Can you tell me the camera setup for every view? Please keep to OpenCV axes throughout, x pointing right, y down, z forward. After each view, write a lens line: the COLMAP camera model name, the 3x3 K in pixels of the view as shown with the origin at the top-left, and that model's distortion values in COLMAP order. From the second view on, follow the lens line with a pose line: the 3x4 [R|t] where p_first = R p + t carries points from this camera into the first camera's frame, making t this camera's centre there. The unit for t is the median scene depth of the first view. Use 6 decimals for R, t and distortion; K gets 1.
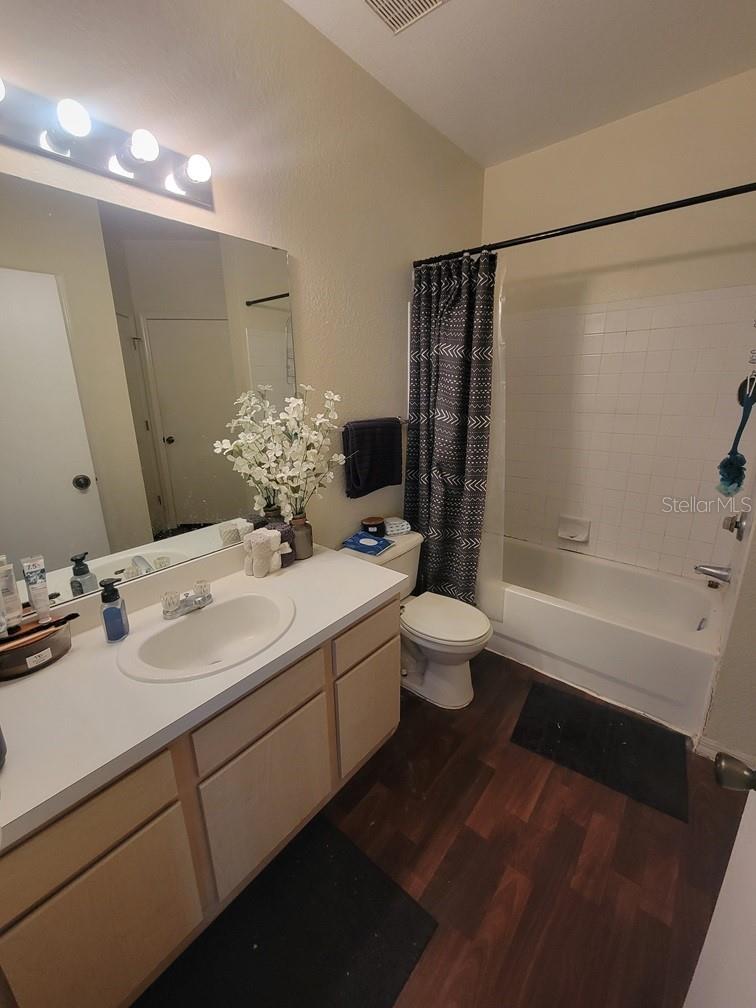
lens RADIAL K [[410.7, 0, 377.2], [0, 410.7, 502.5], [0, 0, 1]] dist [0.000444, -0.002272]
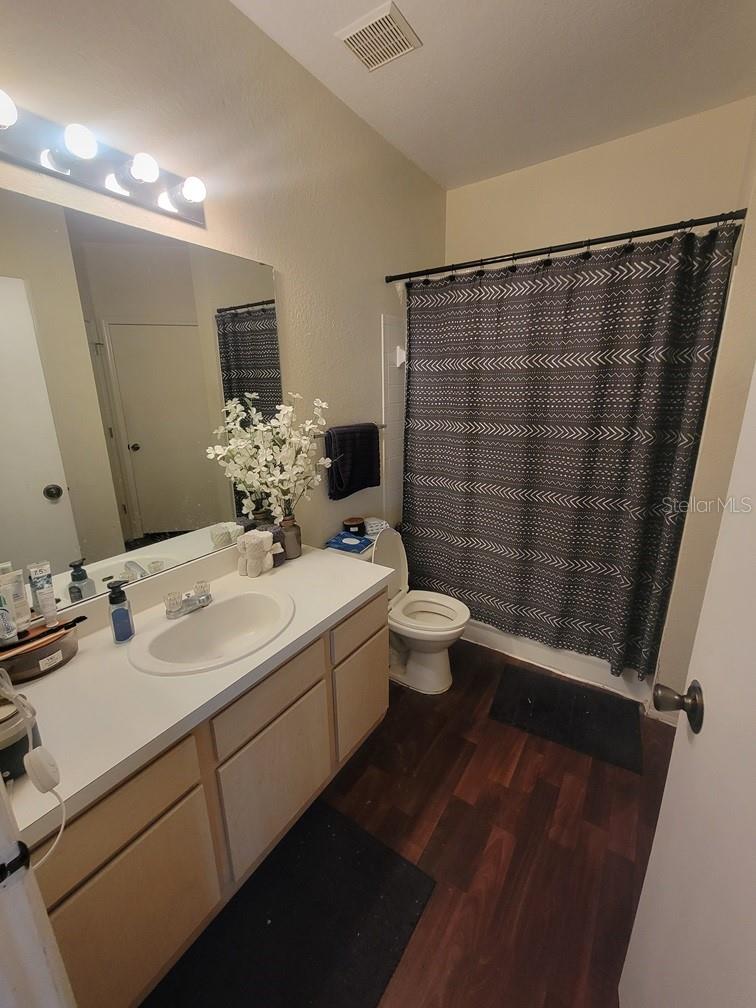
lens RADIAL K [[410.7, 0, 379.4], [0, 410.7, 503.5], [0, 0, 1]] dist [0.000444, -0.002272]
pose [[0.994598, -0.026846, 0.100272, -0.077277], [0.027674, 0.999593, -0.006870, 0.013031], [-0.100047, 0.009608, 0.994936, -0.081160]]
